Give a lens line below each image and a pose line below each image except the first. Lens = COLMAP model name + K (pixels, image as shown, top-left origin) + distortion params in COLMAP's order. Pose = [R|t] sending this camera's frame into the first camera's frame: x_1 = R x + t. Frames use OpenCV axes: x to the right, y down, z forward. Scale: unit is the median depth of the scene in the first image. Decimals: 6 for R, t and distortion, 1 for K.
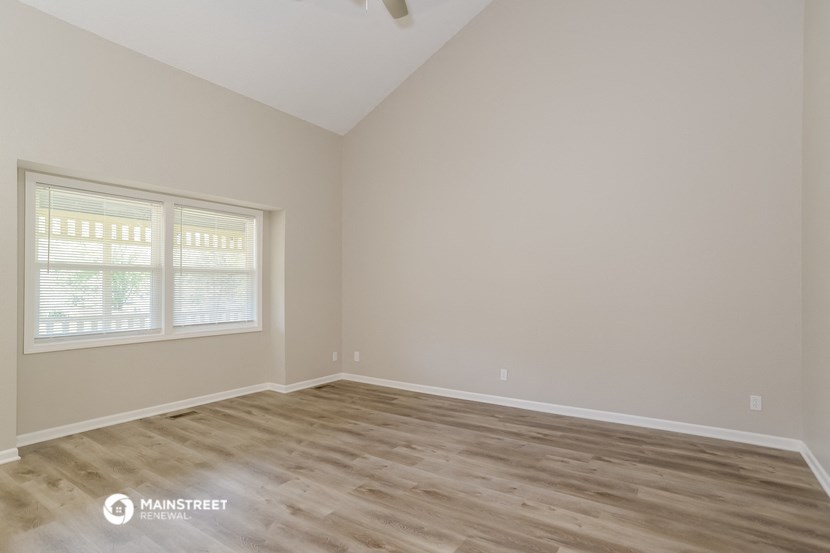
lens RADIAL K [[424.0, 0, 416.4], [0, 424.0, 285.9], [0, 0, 1]] dist [-0.065705, 0.036578]
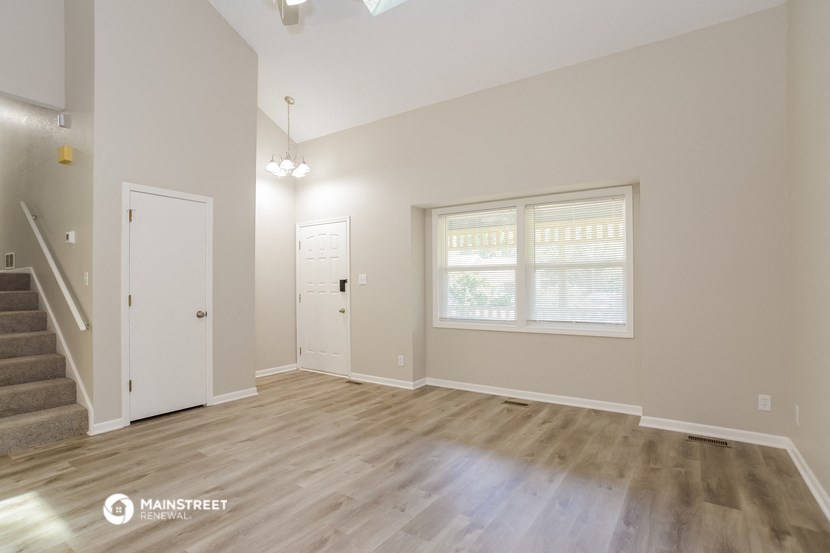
lens RADIAL K [[424.0, 0, 416.4], [0, 424.0, 285.9], [0, 0, 1]] dist [-0.065705, 0.036578]
pose [[-0.008554, 0.001749, -0.999962, 0.637831], [0.010653, 0.999942, 0.001658, 0.006078], [0.999907, -0.010639, -0.008572, 0.931316]]
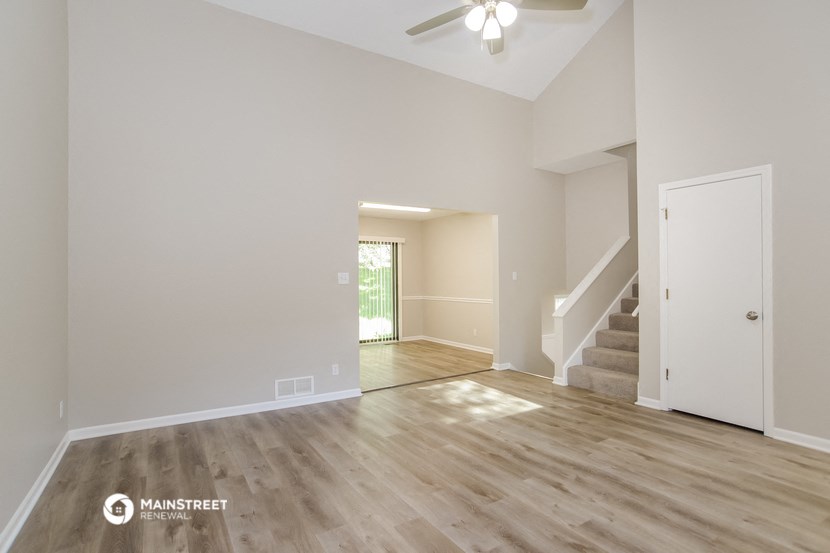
lens RADIAL K [[426.3, 0, 415.0], [0, 426.3, 276.5], [0, 0, 1]] dist [0.000660, 0.000559]
pose [[-0.915061, 0.006392, 0.403264, -0.283200], [0.002311, 0.999941, -0.010604, 0.001504], [-0.403308, -0.008772, -0.915022, 1.541339]]
